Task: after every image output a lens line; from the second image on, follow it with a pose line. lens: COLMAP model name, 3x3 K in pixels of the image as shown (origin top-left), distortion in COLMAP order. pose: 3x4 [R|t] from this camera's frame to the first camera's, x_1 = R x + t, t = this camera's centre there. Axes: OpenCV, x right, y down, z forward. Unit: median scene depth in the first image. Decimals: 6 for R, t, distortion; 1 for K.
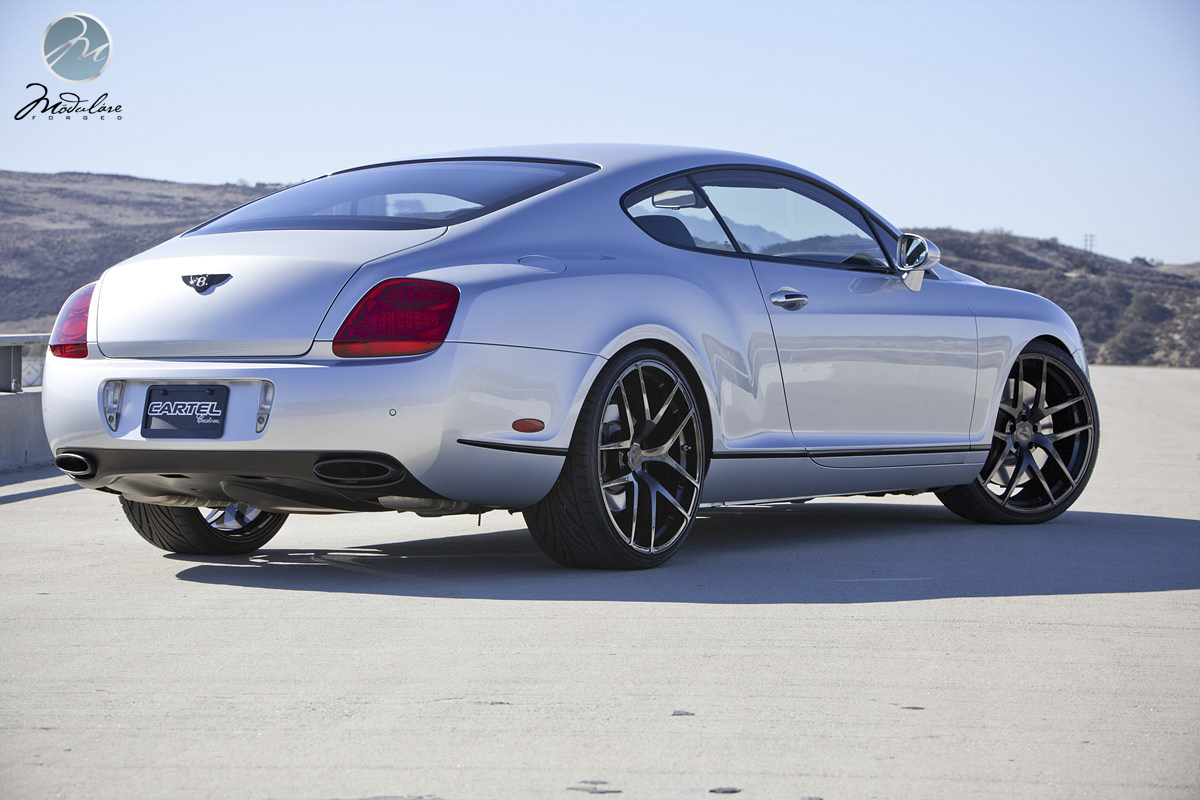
lens RADIAL K [[3611.2, 0, 599.2], [0, 3611.2, 398.9], [0, 0, 1]] dist [-0.142471, 0.000000]
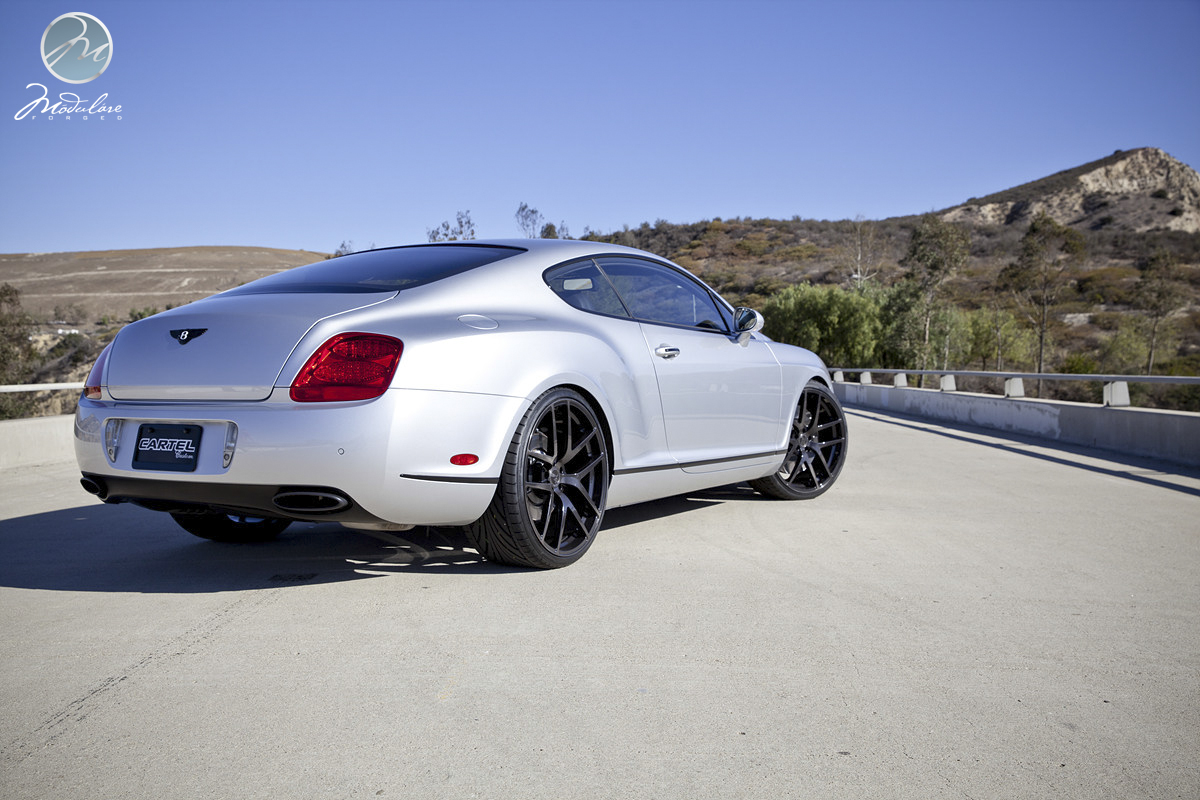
lens RADIAL K [[1204.2, 0, 597.1], [0, 1204.2, 403.6], [0, 0, 1]] dist [-0.008475, 0.000000]
pose [[0.998635, 0.002478, 0.052176, 0.002666], [-0.002953, 0.999955, 0.009027, -0.013057], [-0.052151, -0.009169, 0.998597, 0.547976]]
